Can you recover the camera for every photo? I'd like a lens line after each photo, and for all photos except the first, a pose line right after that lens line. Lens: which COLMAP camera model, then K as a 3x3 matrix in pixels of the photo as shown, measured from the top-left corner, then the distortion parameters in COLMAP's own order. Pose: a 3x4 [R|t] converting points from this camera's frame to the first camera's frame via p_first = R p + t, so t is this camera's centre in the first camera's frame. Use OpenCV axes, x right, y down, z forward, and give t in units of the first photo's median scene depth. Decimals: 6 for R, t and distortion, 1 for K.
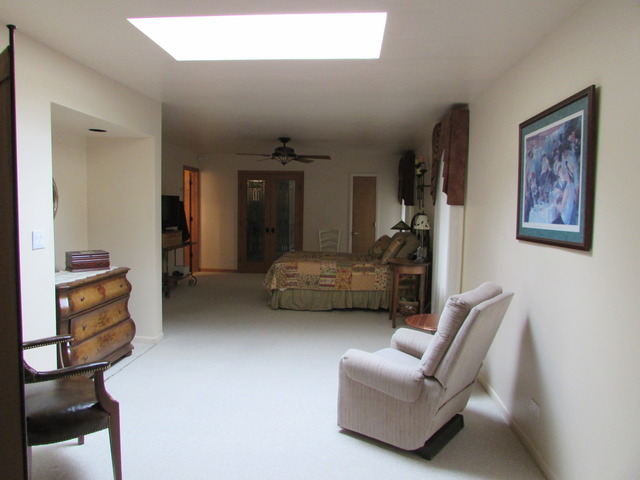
lens RADIAL K [[452.6, 0, 320.0], [0, 452.6, 240.0], [0, 0, 1]] dist [-0.001646, -0.001010]
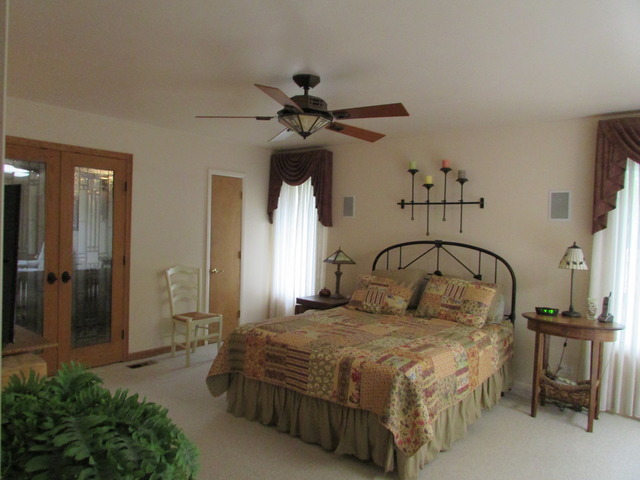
lens RADIAL K [[452.6, 0, 320.0], [0, 452.6, 240.0], [0, 0, 1]] dist [-0.001646, -0.001010]
pose [[0.578869, -0.014898, 0.815285, -0.326308], [0.035920, 0.999328, -0.007243, -0.046573], [-0.814629, 0.033478, 0.579015, 0.552418]]
